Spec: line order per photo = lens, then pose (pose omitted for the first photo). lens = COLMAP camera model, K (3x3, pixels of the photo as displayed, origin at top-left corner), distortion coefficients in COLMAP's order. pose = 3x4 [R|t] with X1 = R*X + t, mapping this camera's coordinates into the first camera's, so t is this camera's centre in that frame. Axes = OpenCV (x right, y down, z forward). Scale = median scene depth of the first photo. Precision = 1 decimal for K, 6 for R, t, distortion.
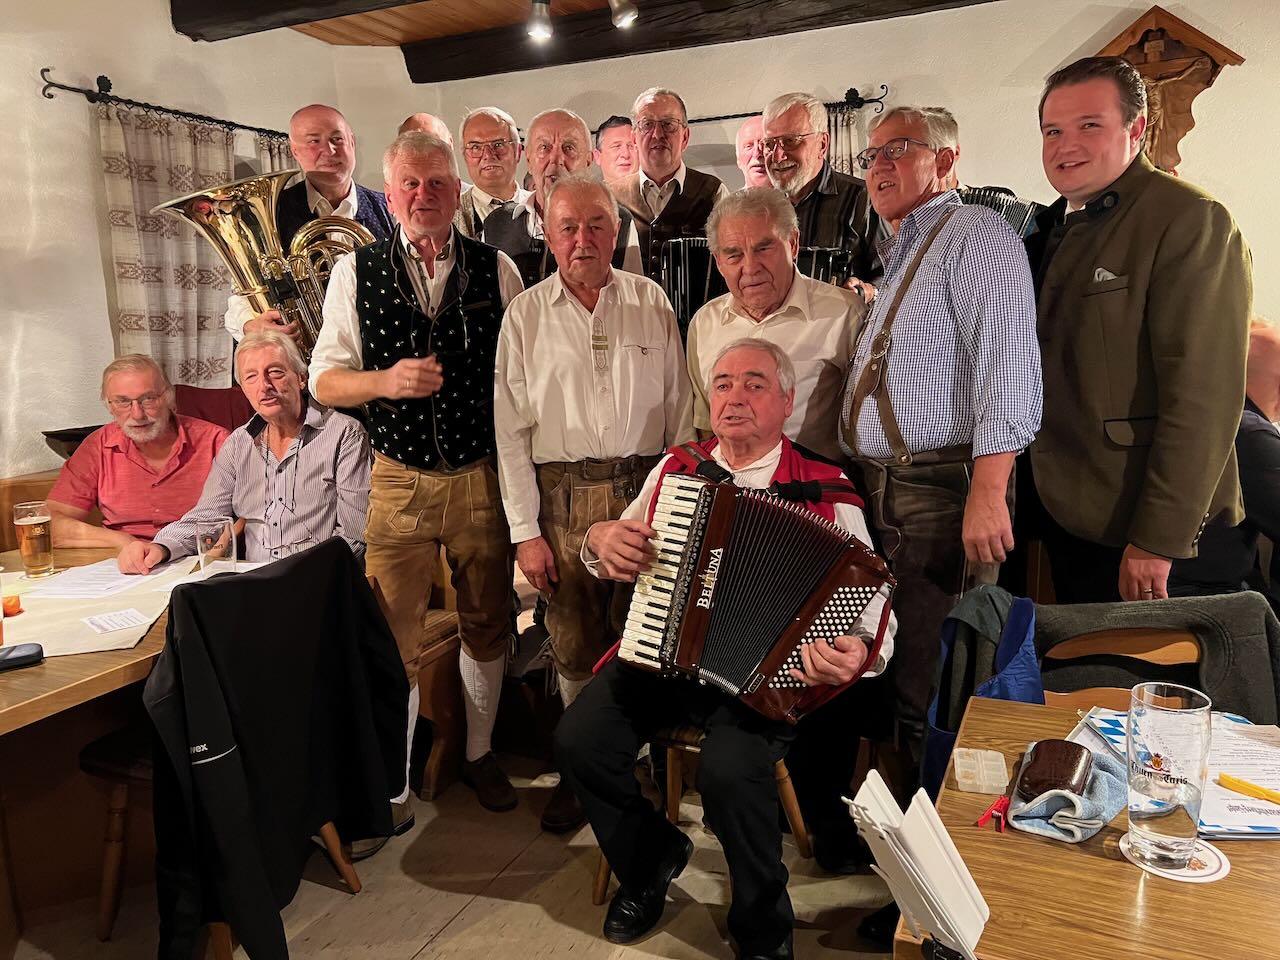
lens RADIAL K [[961.4, 0, 639.0], [0, 961.4, 480.2], [0, 0, 1]] dist [0.046698, -0.048243]
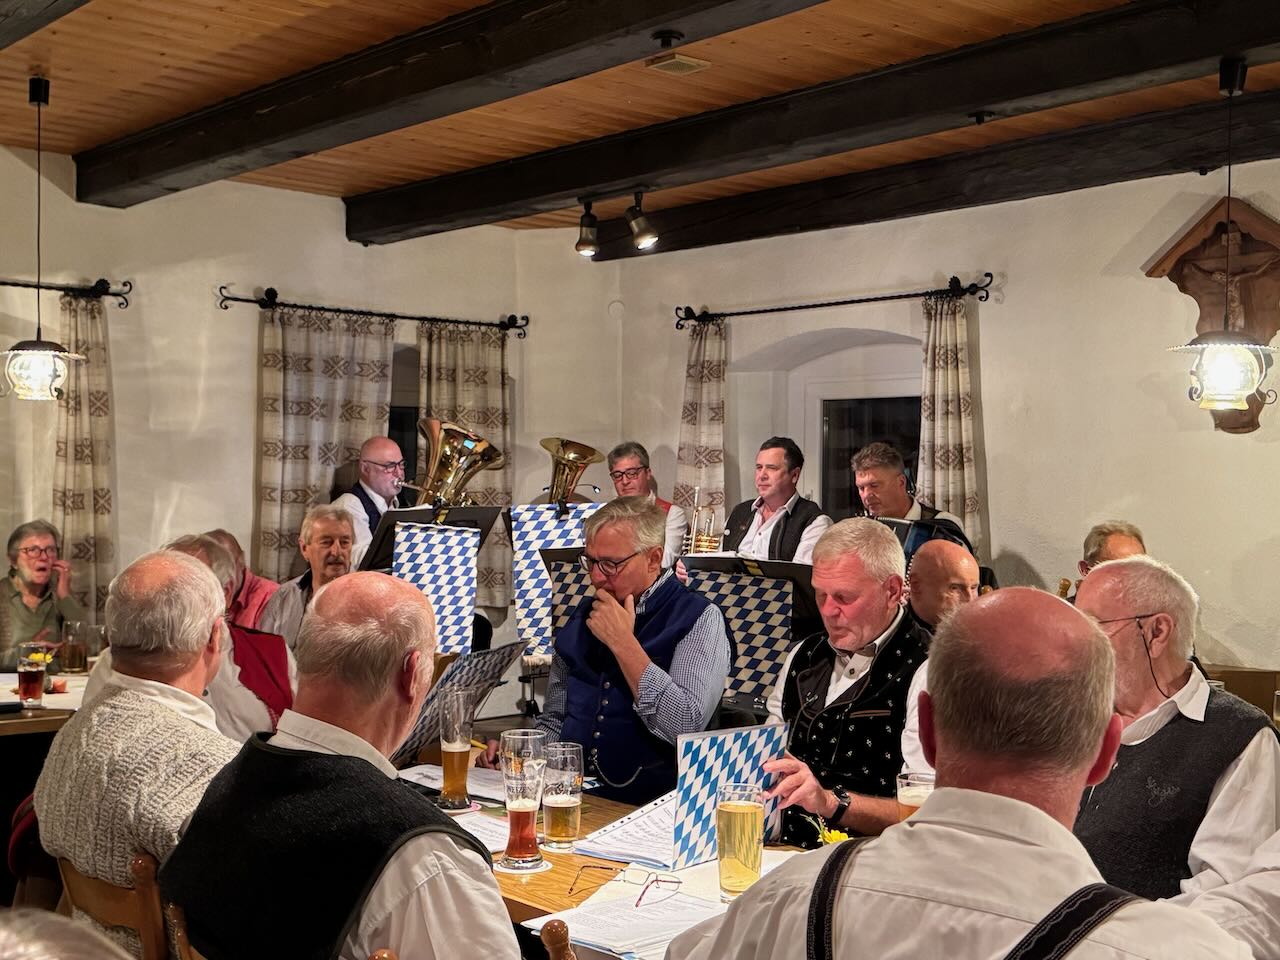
lens RADIAL K [[1619.4, 0, 638.5], [0, 1619.4, 476.8], [0, 0, 1]] dist [0.127497, 0.000000]
pose [[0.905132, 0.037314, -0.423489, 0.888153], [-0.112359, 0.981717, -0.153646, 0.080736], [0.410013, 0.186653, 0.892776, -0.689539]]
